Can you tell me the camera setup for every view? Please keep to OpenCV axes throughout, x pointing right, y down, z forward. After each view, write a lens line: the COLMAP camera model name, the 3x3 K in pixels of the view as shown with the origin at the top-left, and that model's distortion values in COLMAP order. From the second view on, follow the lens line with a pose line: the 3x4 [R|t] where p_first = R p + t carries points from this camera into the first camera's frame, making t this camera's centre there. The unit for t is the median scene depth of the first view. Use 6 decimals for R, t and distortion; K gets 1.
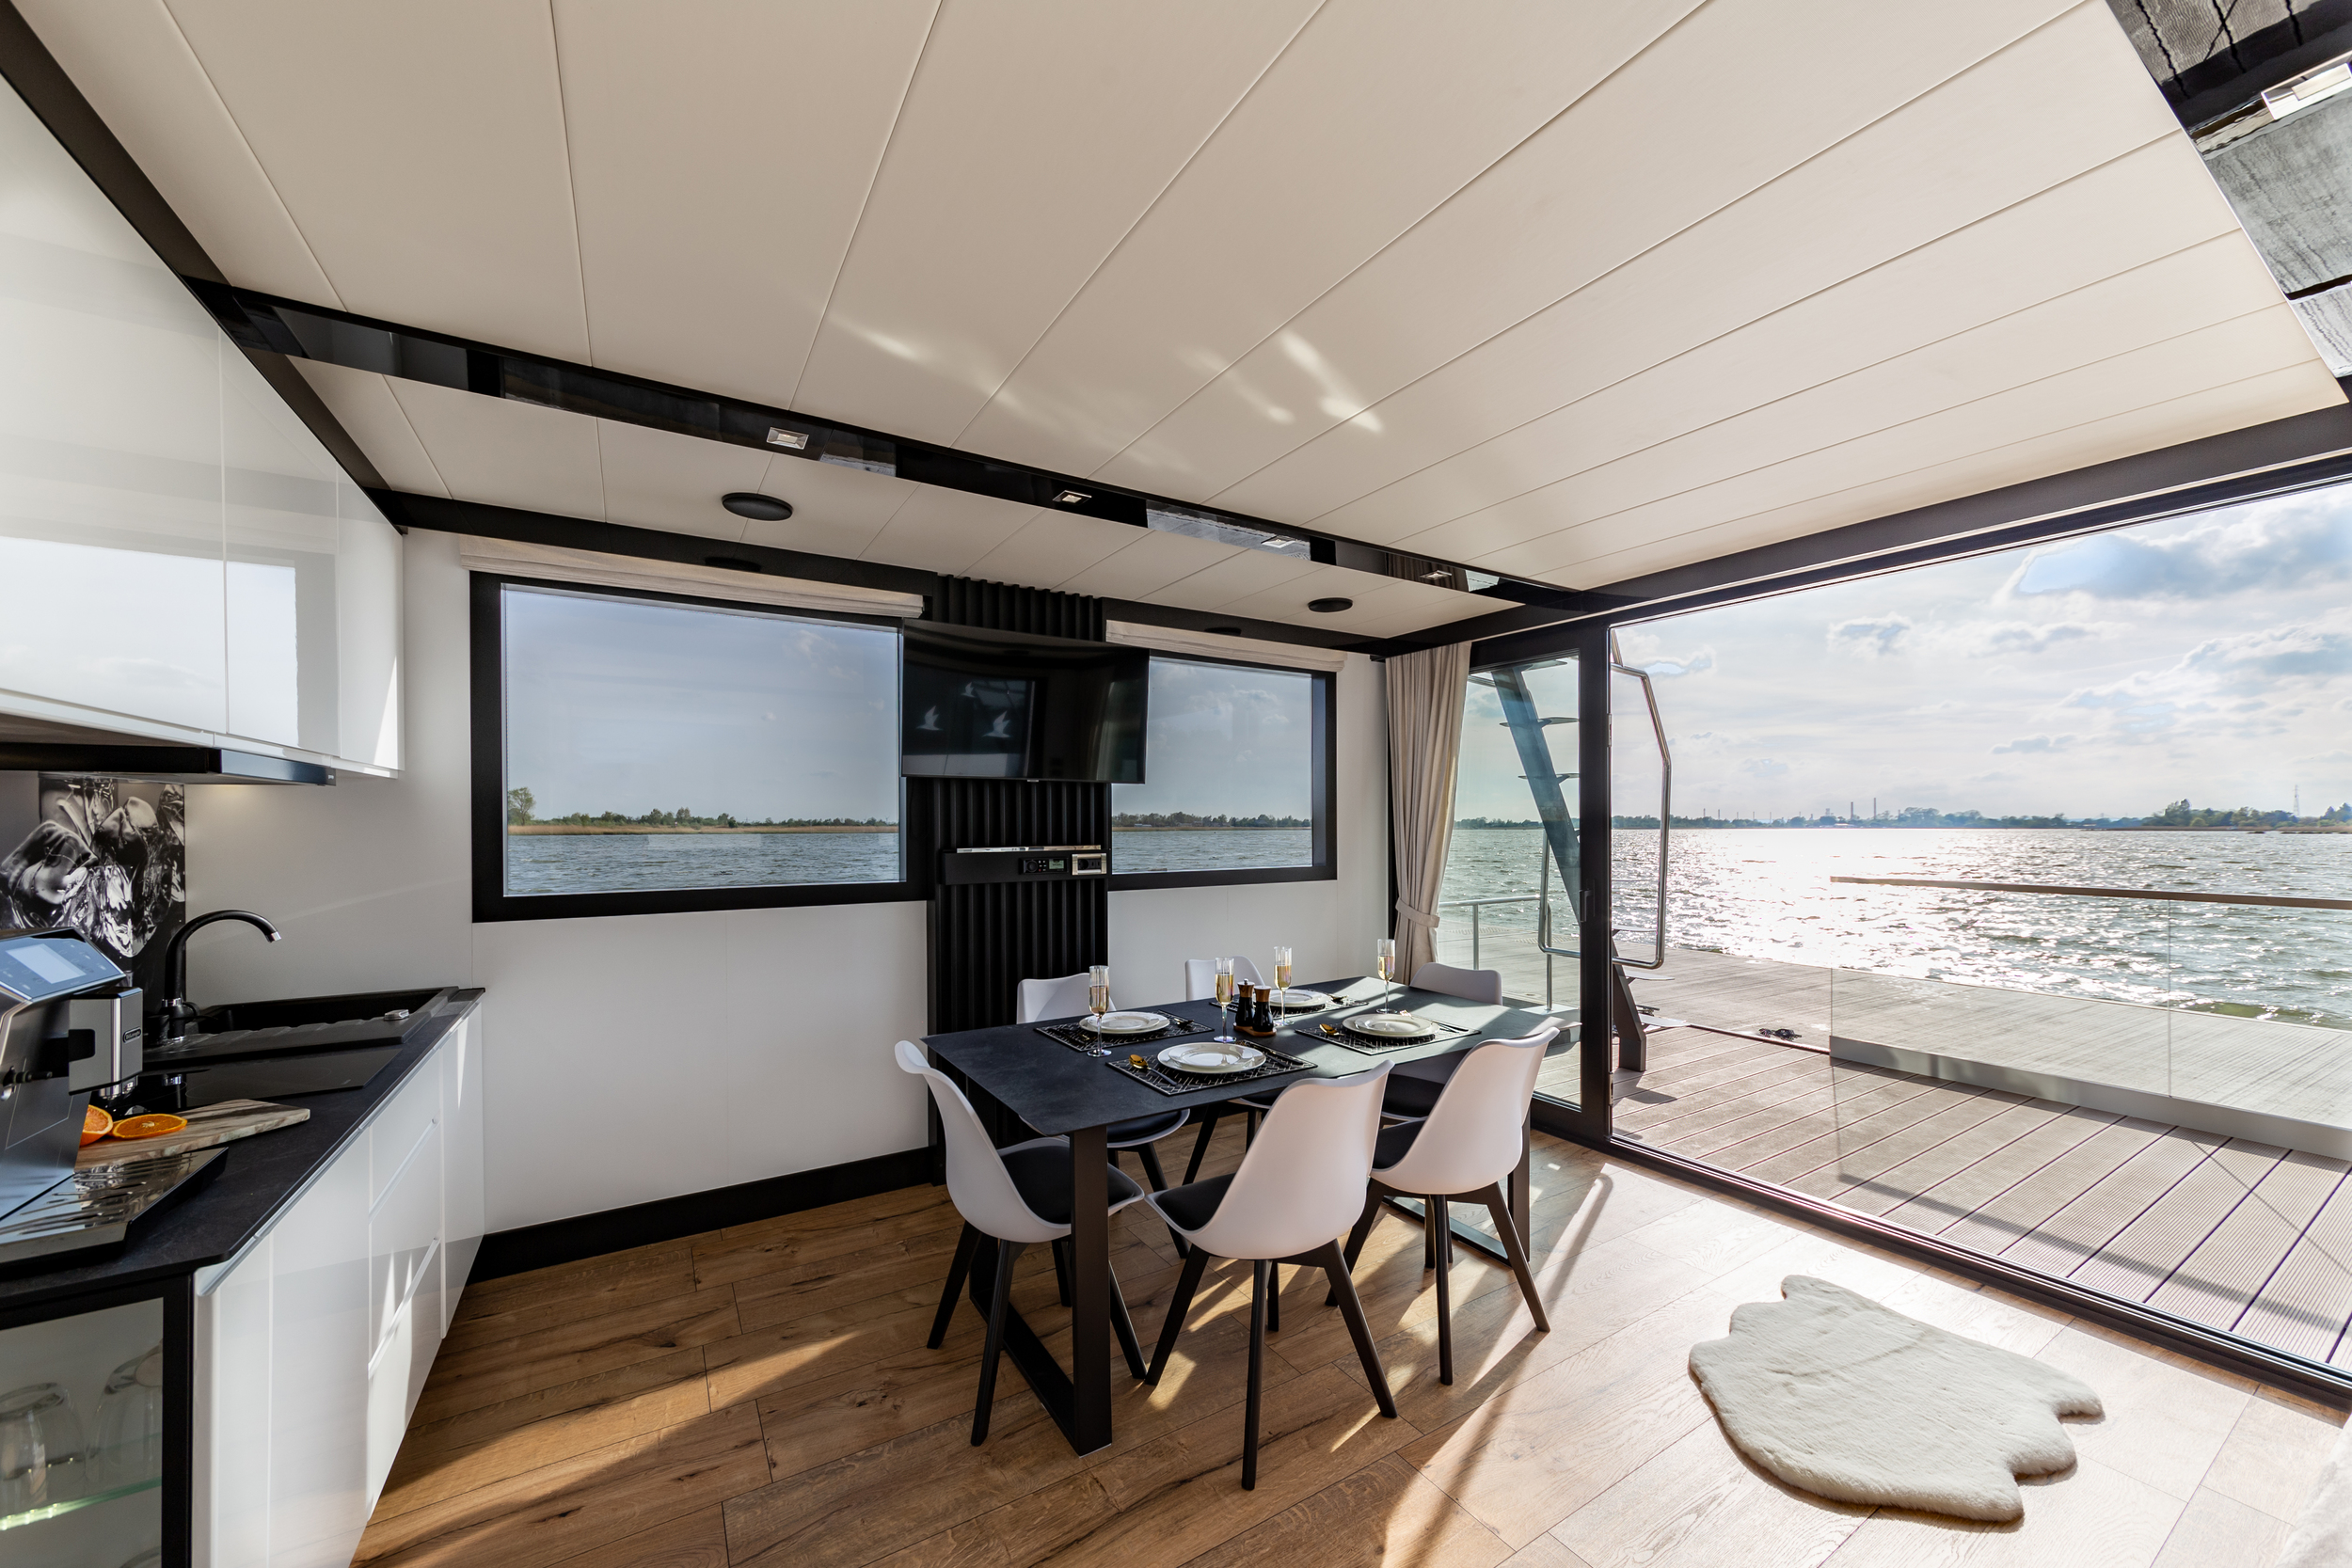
lens RADIAL K [[896.1, 0, 1139.3], [0, 896.1, 790.3], [0, 0, 1]] dist [-0.000140, -0.000032]
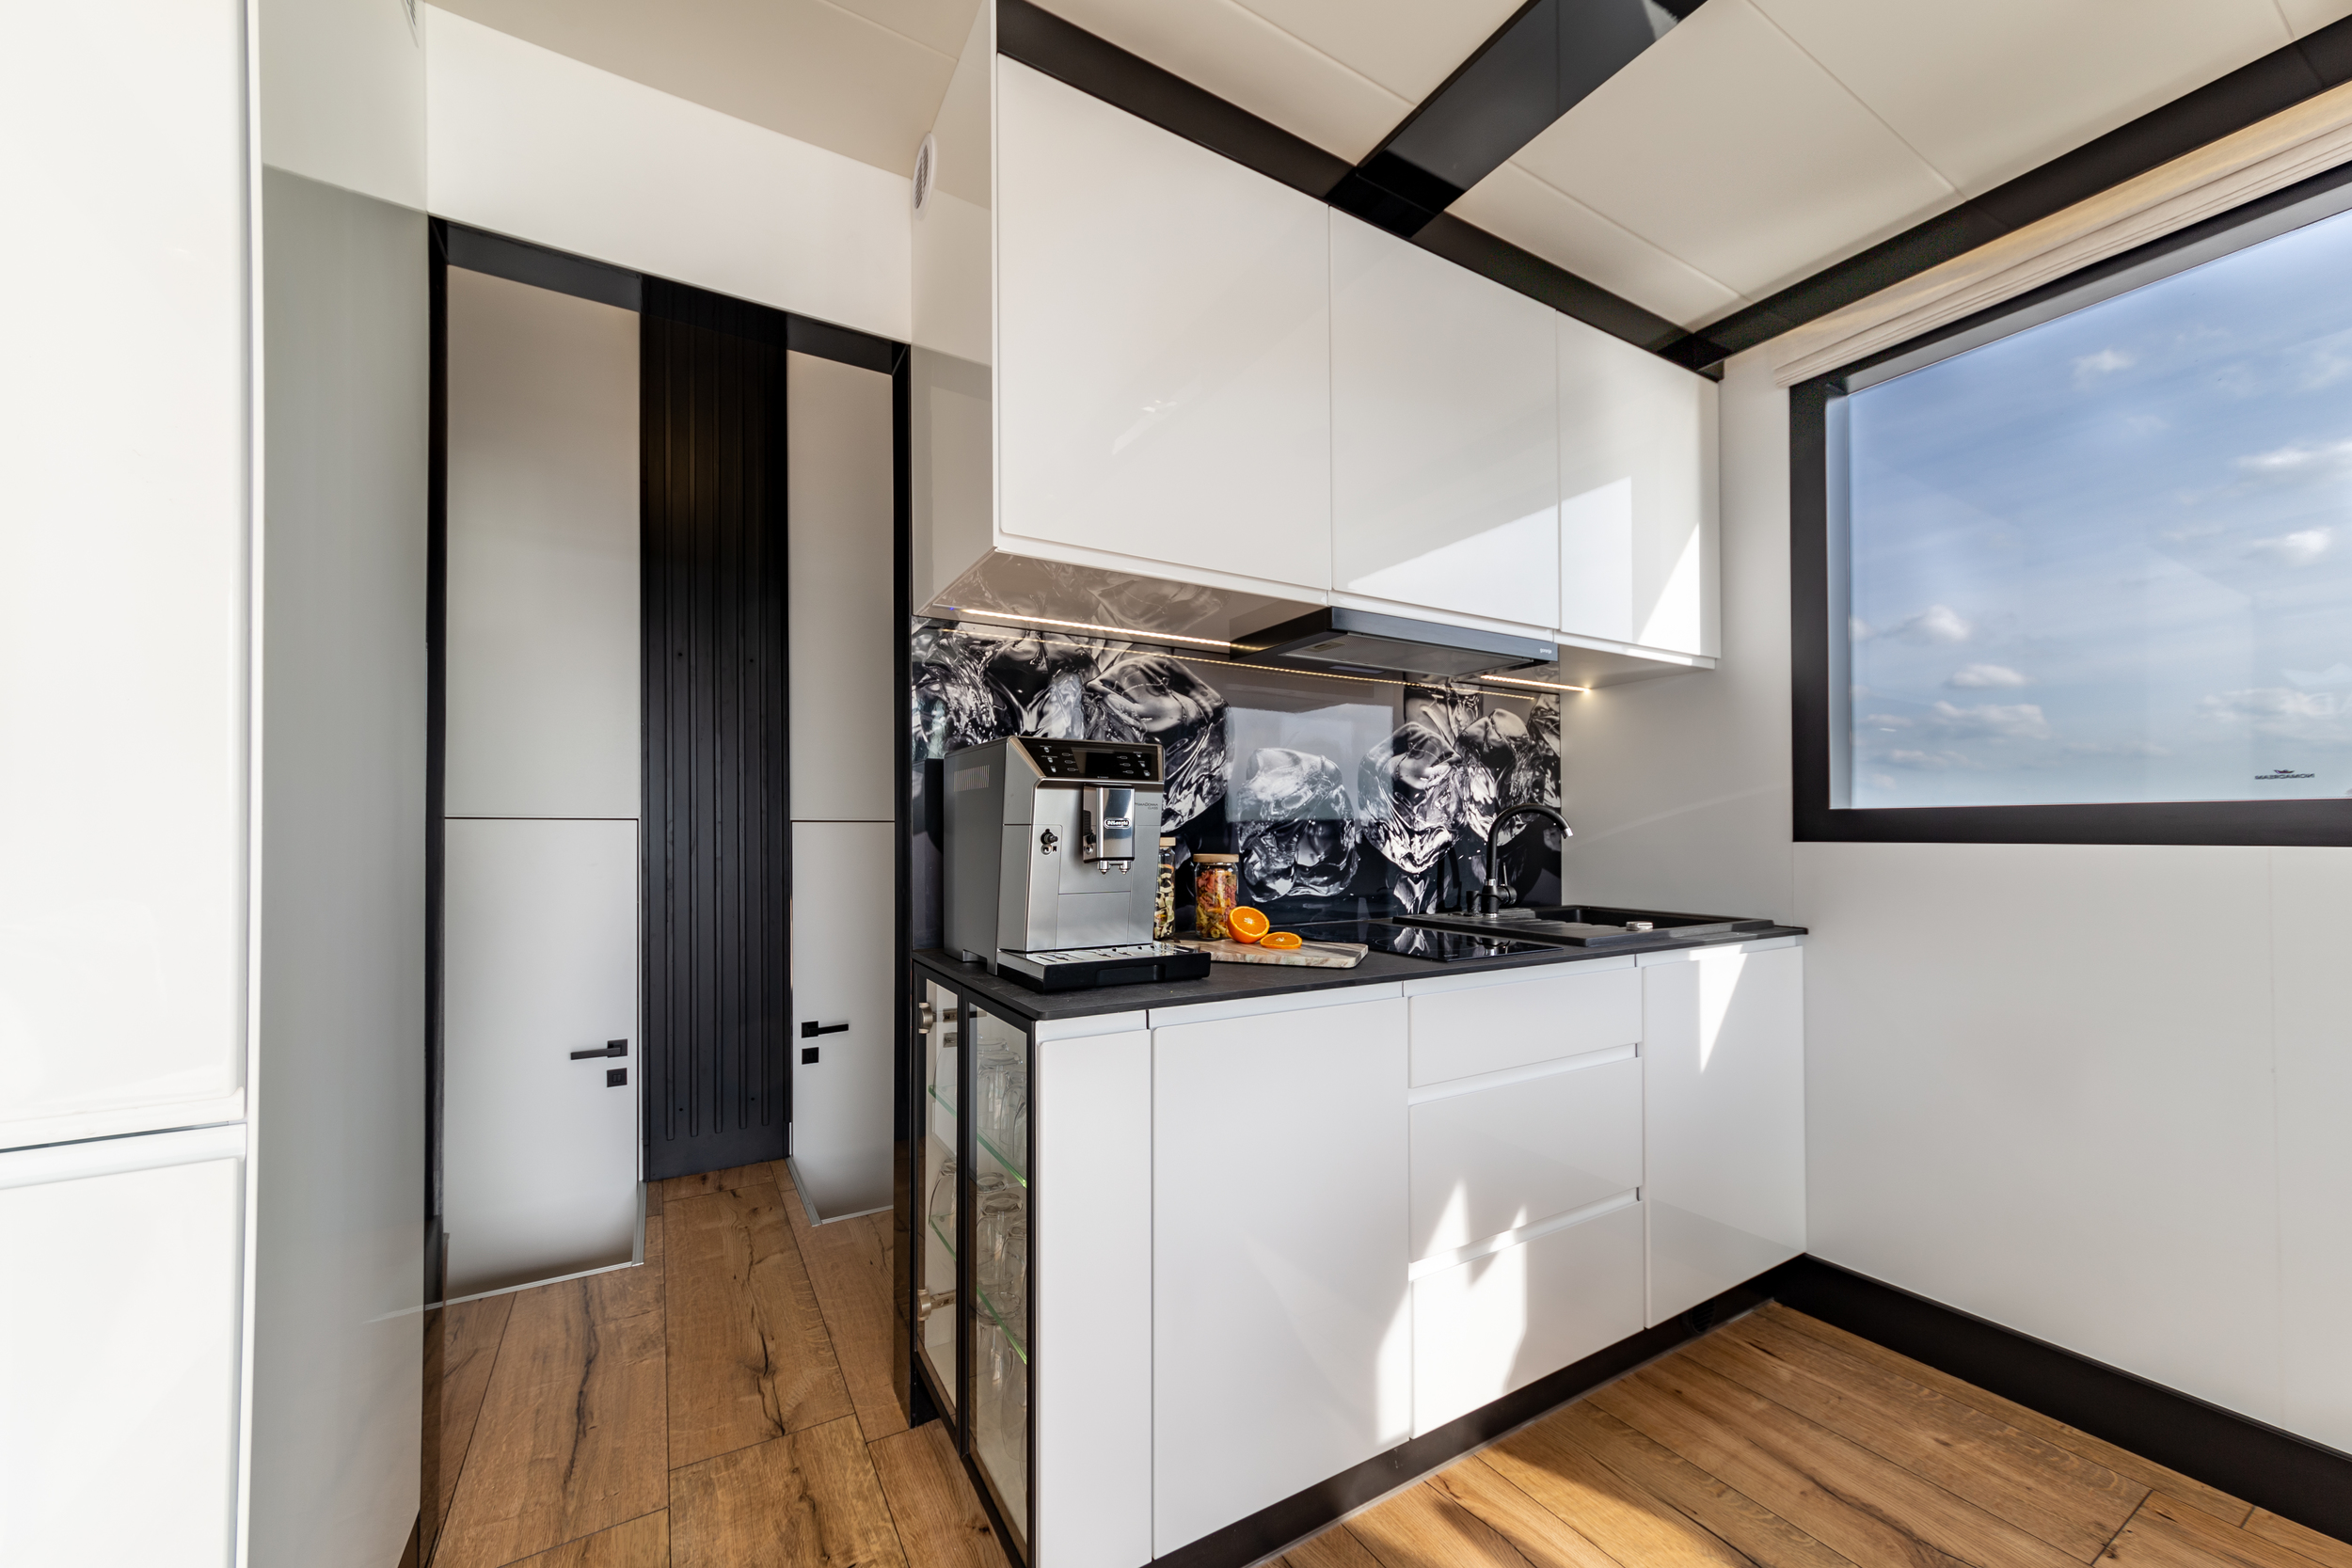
lens RADIAL K [[858.8, 0, 1174.0], [0, 858.8, 837.8], [0, 0, 1]] dist [0.000687, 0.000042]
pose [[0.024870, 0.017008, -0.999546, -0.015611], [0.027606, 0.999462, 0.017693, 0.130413], [0.999309, -0.028034, 0.024387, 0.498045]]
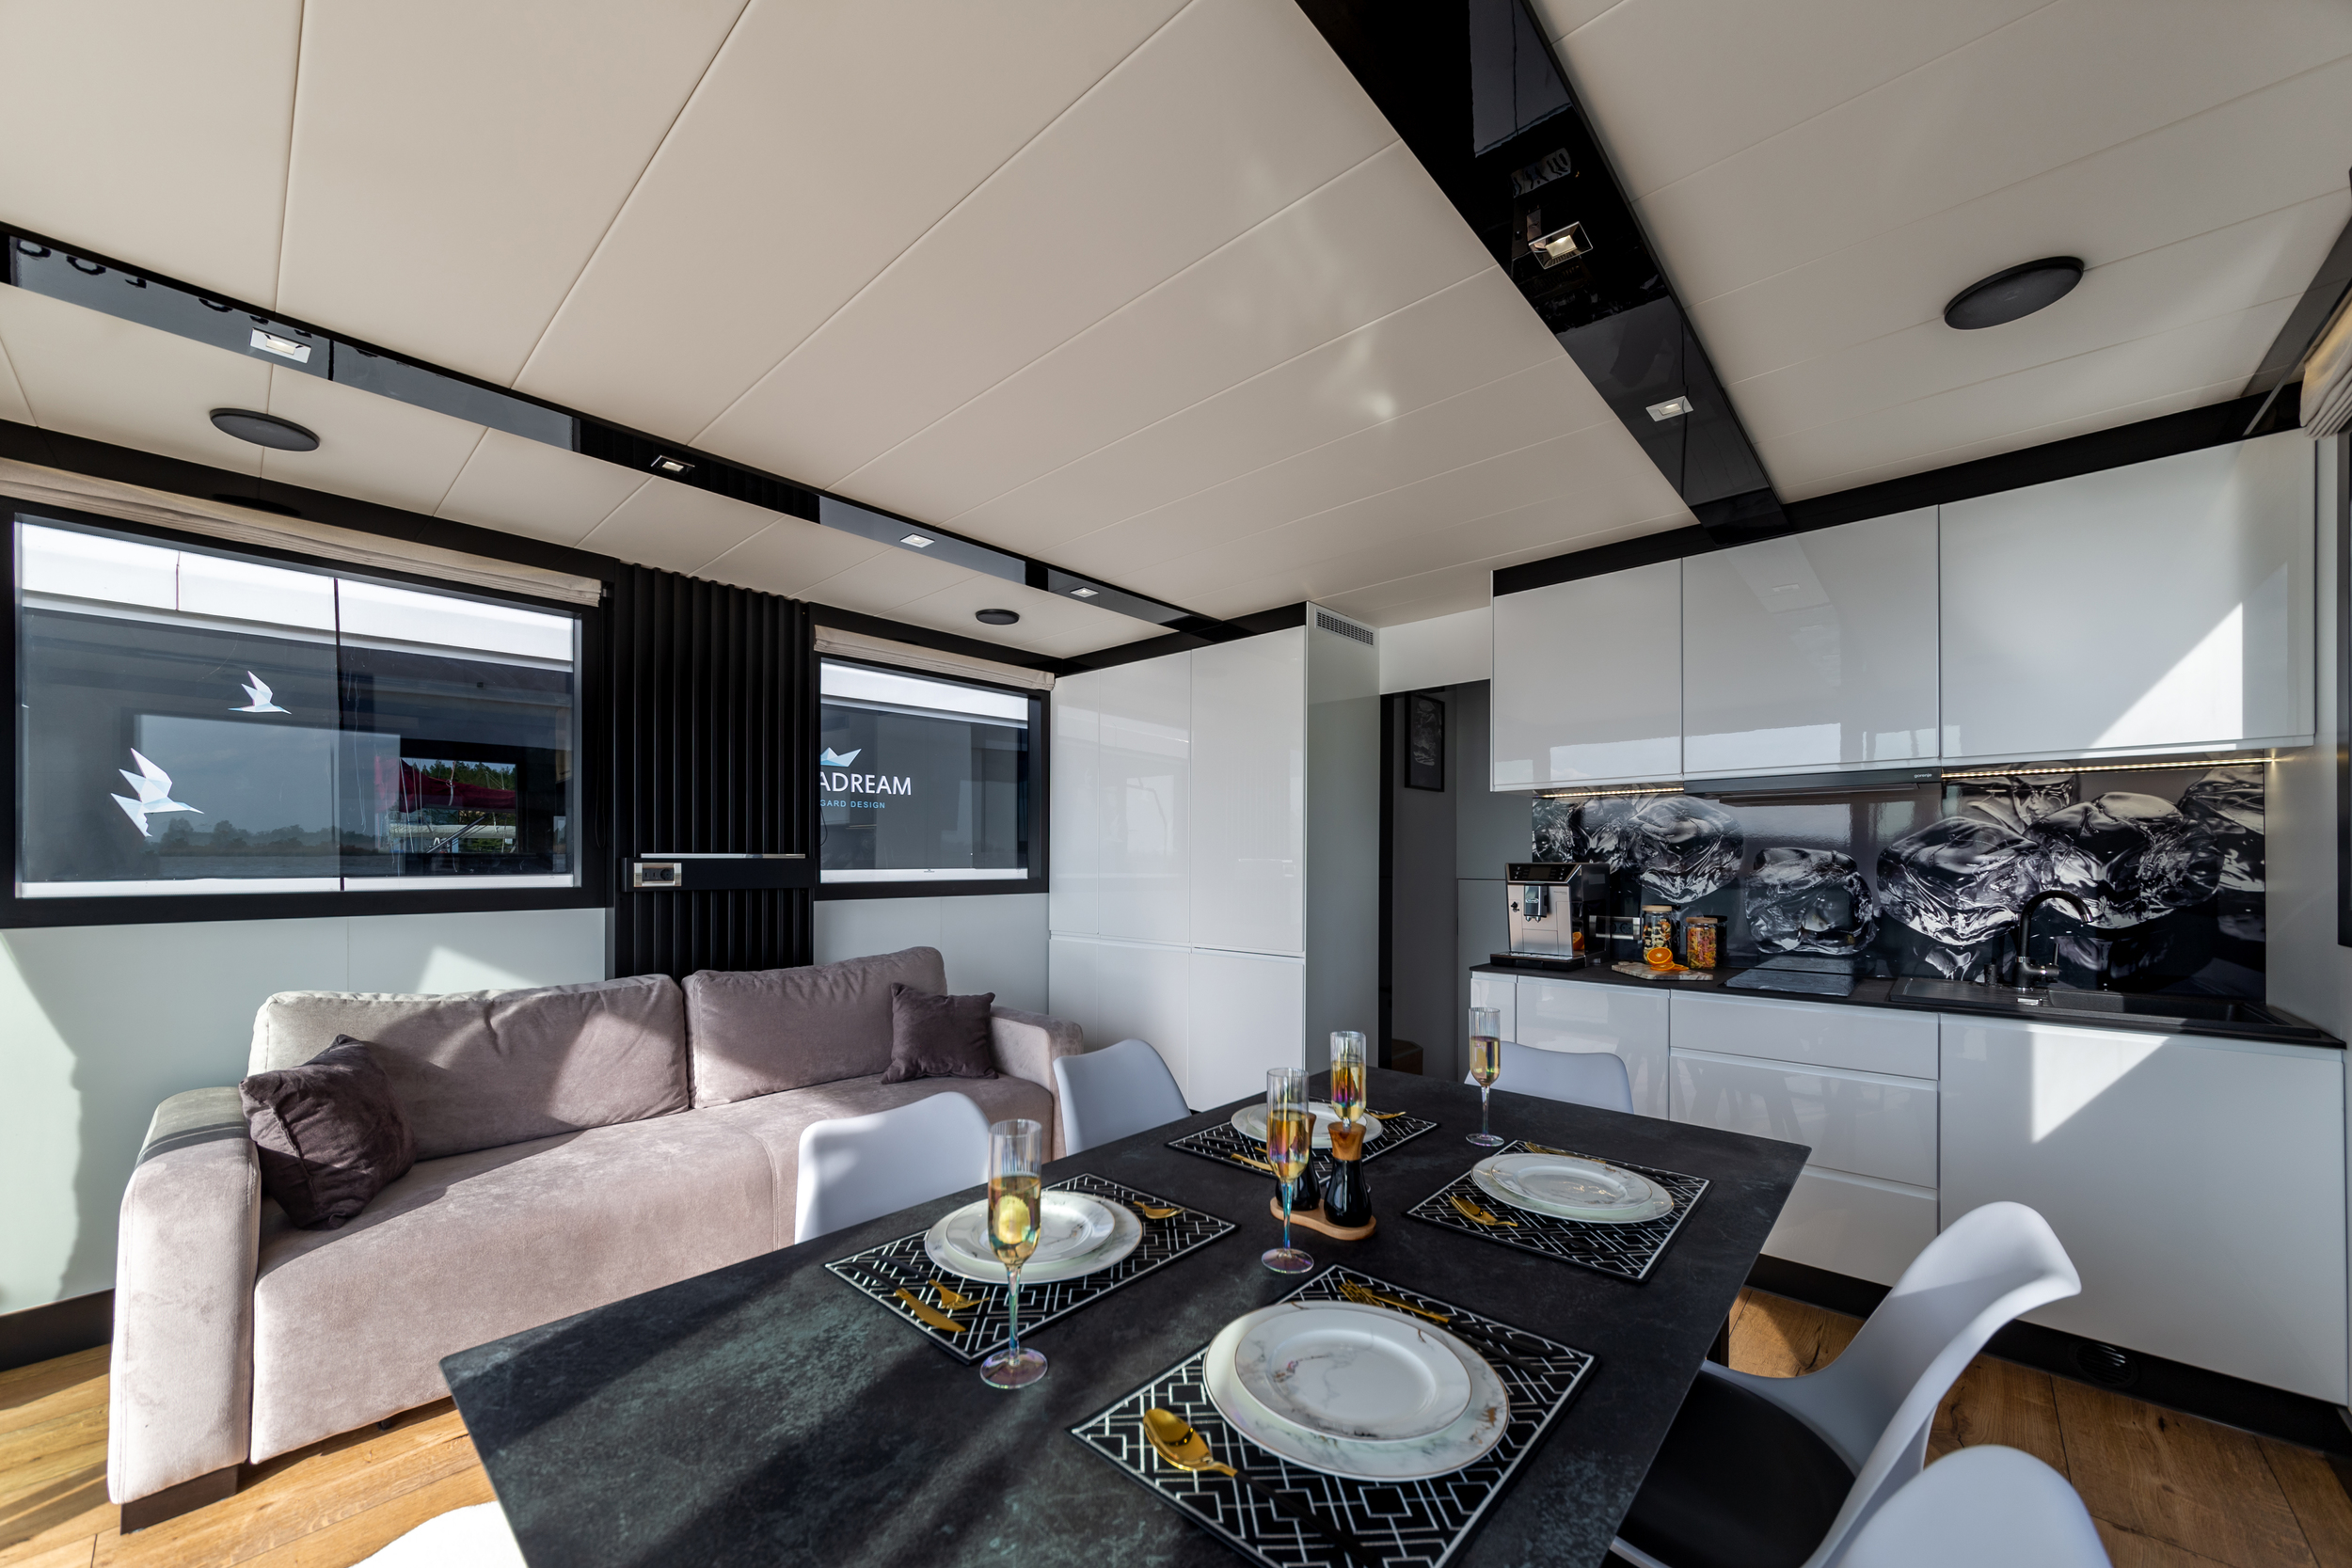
lens RADIAL K [[822.0, 0, 1197.1], [0, 822.0, 838.8], [0, 0, 1]] dist [-0.018266, 0.007489]
pose [[-0.933895, -0.004645, -0.357518, 0.339146], [0.015936, 0.998381, -0.054598, 0.097322], [0.357193, -0.056686, -0.932309, 1.420094]]
